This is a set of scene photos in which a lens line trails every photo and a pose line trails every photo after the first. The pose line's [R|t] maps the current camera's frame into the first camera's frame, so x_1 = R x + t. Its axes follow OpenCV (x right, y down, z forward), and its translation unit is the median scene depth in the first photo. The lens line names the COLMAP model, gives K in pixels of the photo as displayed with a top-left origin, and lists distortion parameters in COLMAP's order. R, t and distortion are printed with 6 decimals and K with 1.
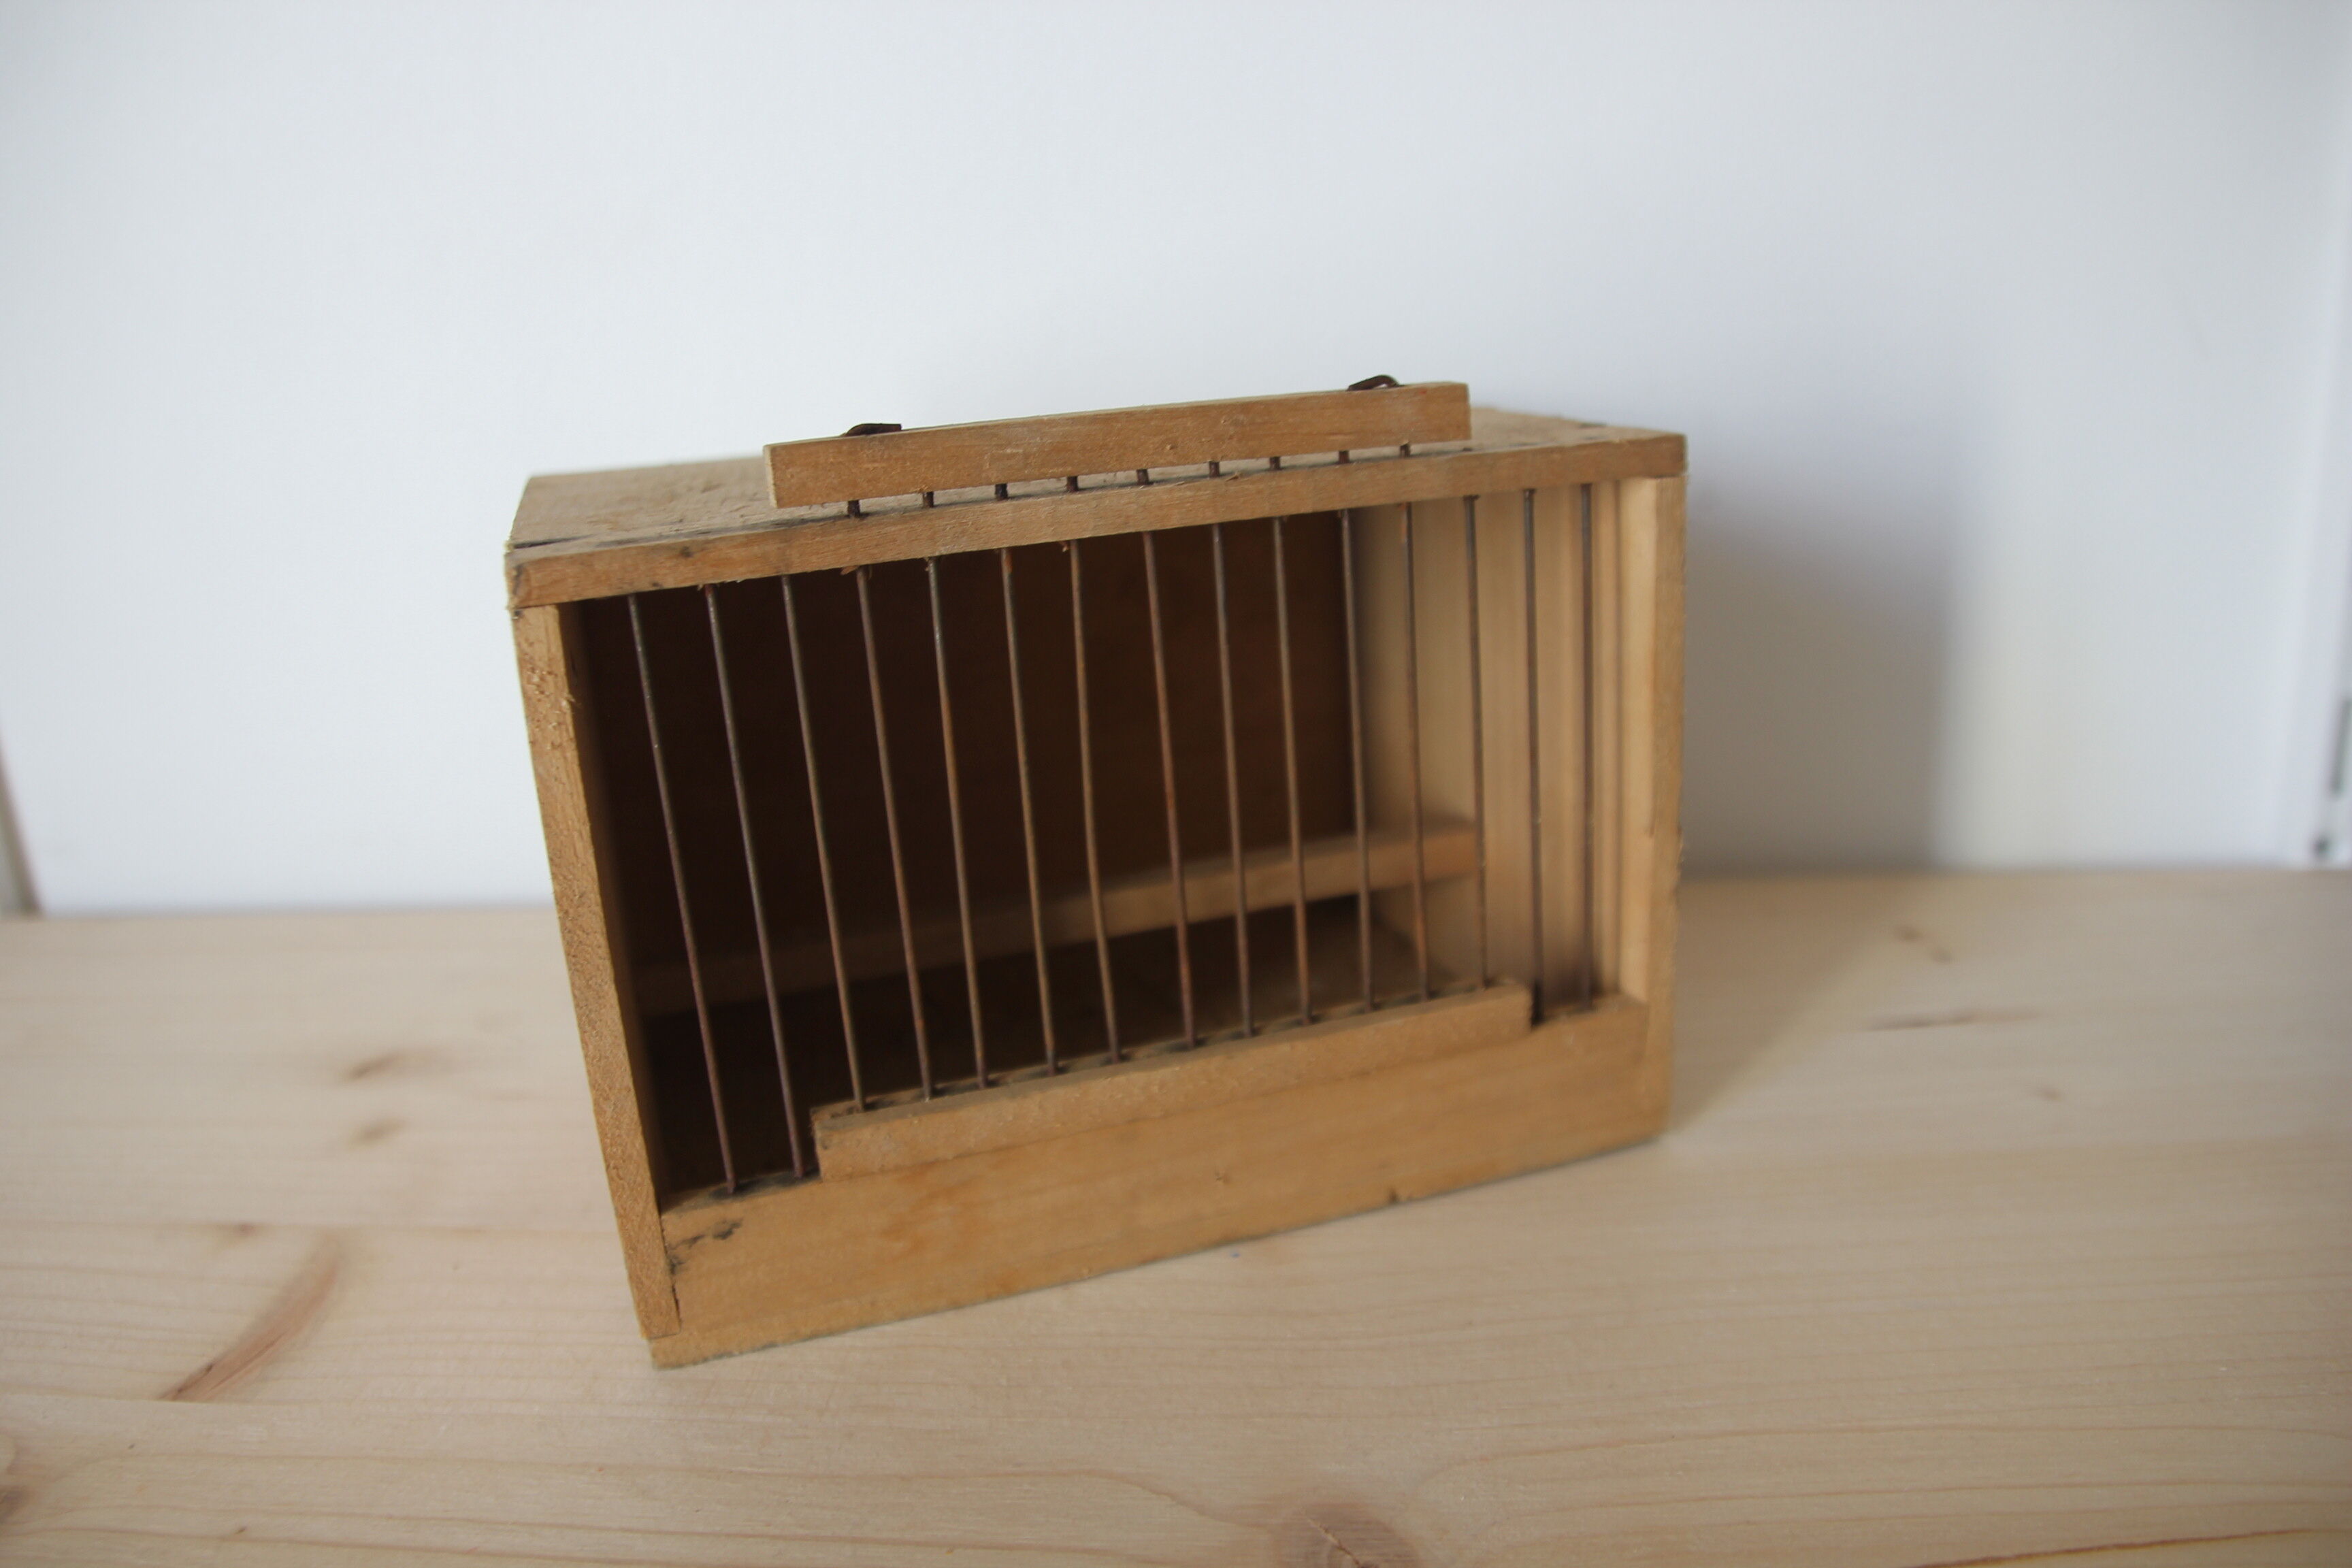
lens RADIAL K [[1786.8, 0, 1172.4], [0, 1786.8, 816.0], [0, 0, 1]] dist [-0.143731, 0.075269]
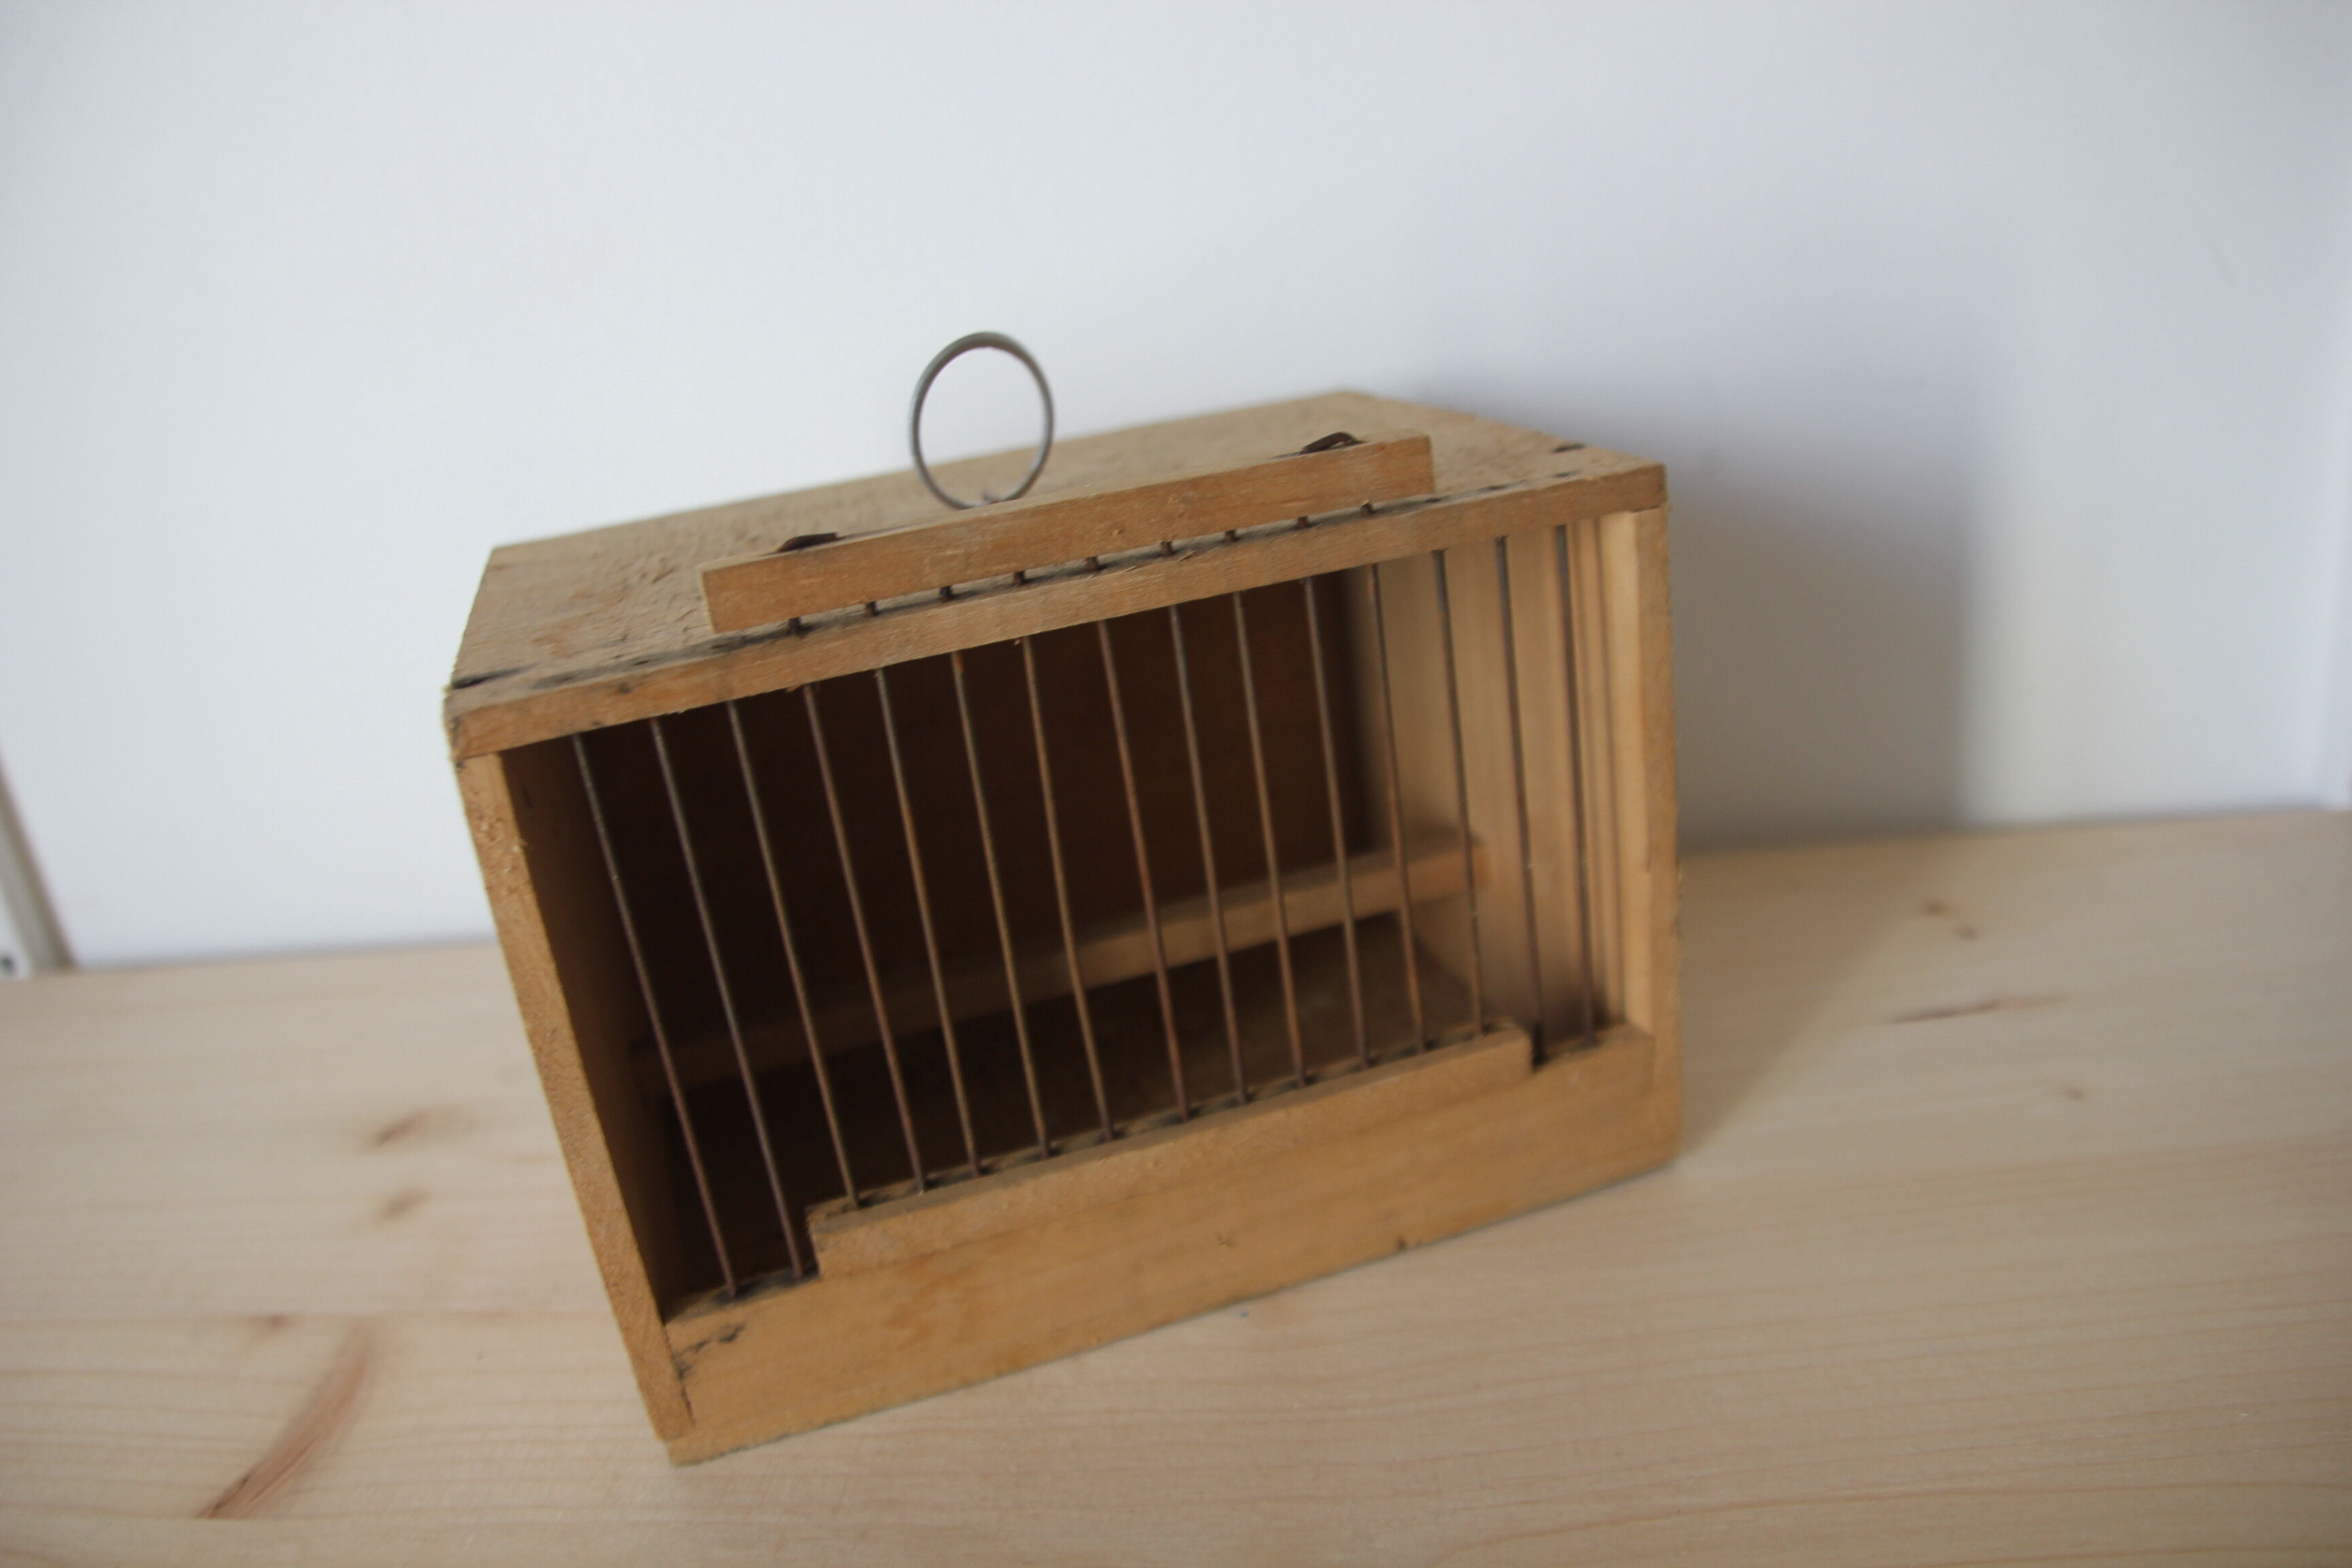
lens RADIAL K [[1786.8, 0, 1172.4], [0, 1786.8, 816.0], [0, 0, 1]] dist [-0.143731, 0.075269]
pose [[0.997761, -0.056870, -0.035196, 0.051804], [0.059177, 0.995900, 0.068416, -0.114926], [0.031161, -0.070345, 0.997036, 0.027262]]
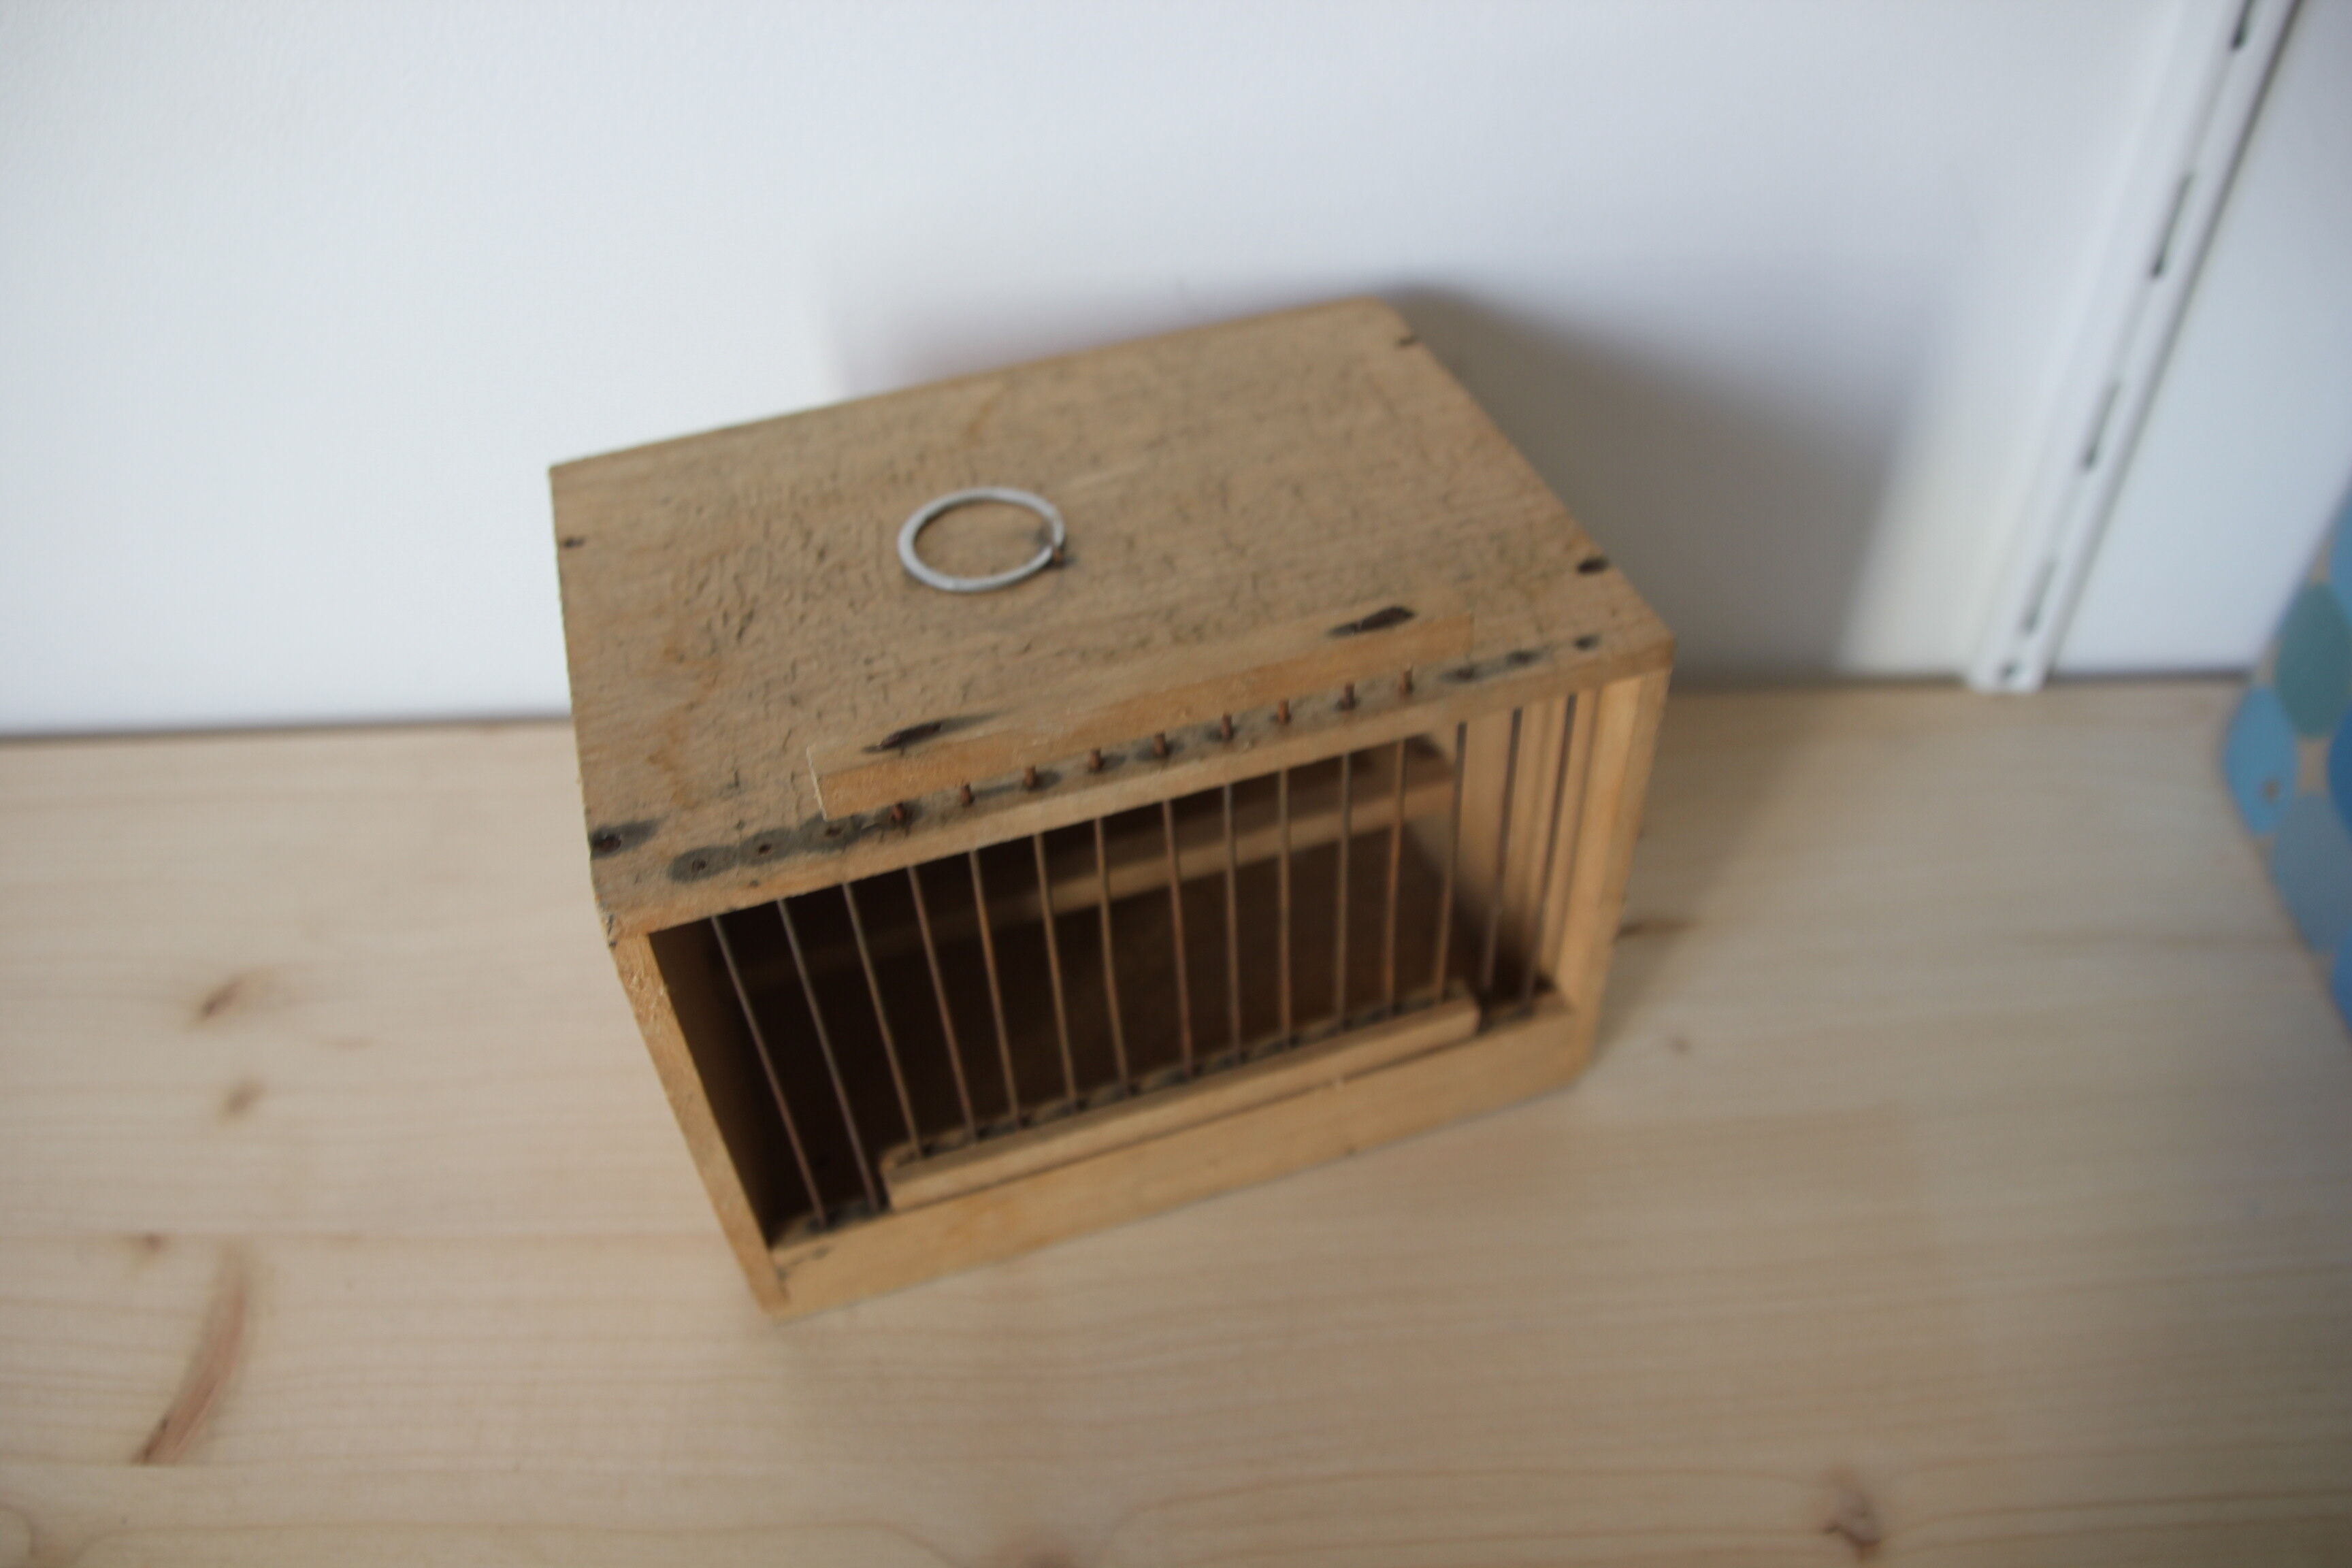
lens RADIAL K [[1786.8, 0, 1172.4], [0, 1786.8, 816.0], [0, 0, 1]] dist [-0.143731, 0.075269]
pose [[0.999760, 0.016901, 0.013942, -0.023423], [-0.021431, 0.886633, 0.461976, -0.642588], [-0.004553, -0.462164, 0.886783, 0.014451]]
